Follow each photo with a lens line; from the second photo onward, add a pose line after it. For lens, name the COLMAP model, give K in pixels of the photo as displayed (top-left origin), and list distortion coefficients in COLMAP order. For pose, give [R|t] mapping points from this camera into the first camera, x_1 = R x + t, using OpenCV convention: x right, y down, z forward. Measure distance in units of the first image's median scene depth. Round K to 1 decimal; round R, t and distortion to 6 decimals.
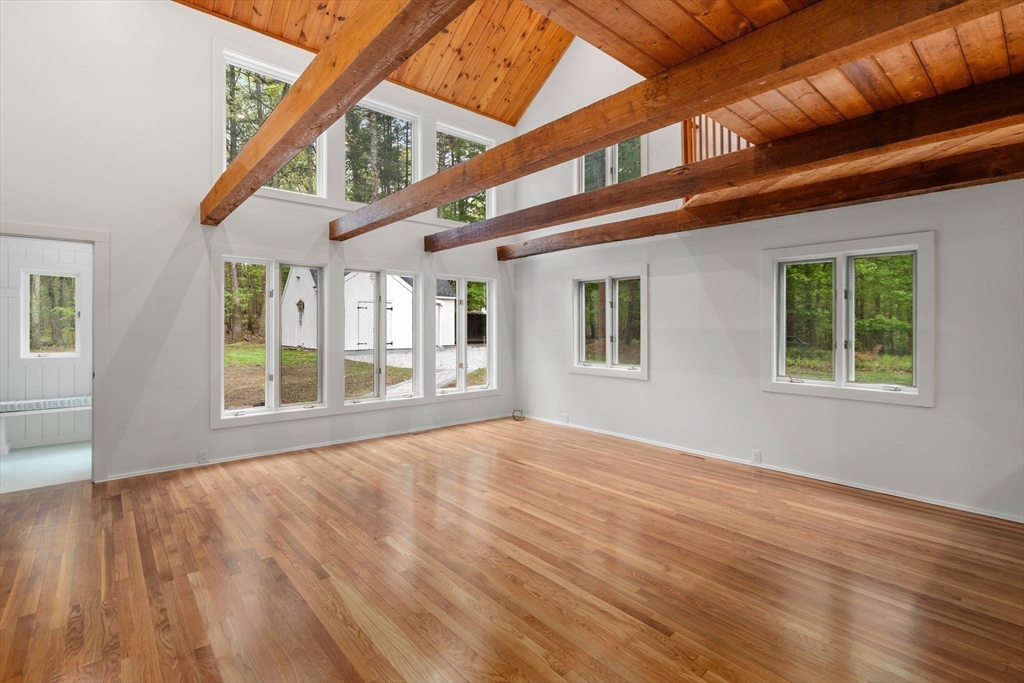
lens RADIAL K [[472.3, 0, 510.8], [0, 472.3, 325.6], [0, 0, 1]] dist [-0.000735, -0.000441]
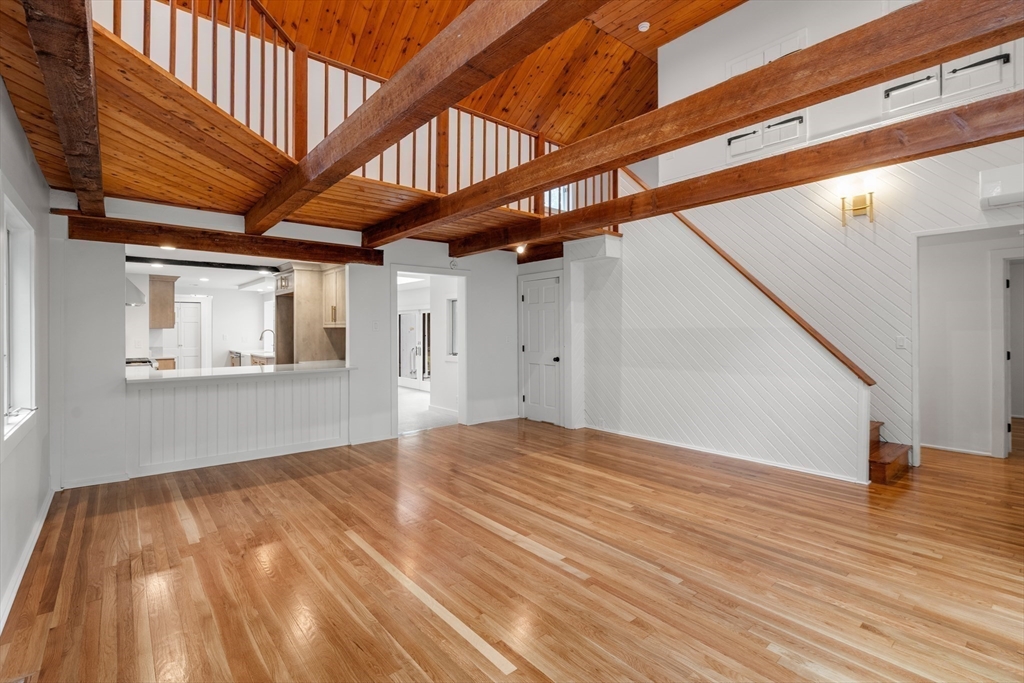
lens RADIAL K [[464.6, 0, 507.9], [0, 464.6, 344.7], [0, 0, 1]] dist [-0.000187, 0.000119]
pose [[-0.999799, -0.000788, 0.020043, 0.020650], [-0.000235, 0.999620, 0.027555, 0.009292], [-0.020058, 0.027544, -0.999419, 1.971156]]
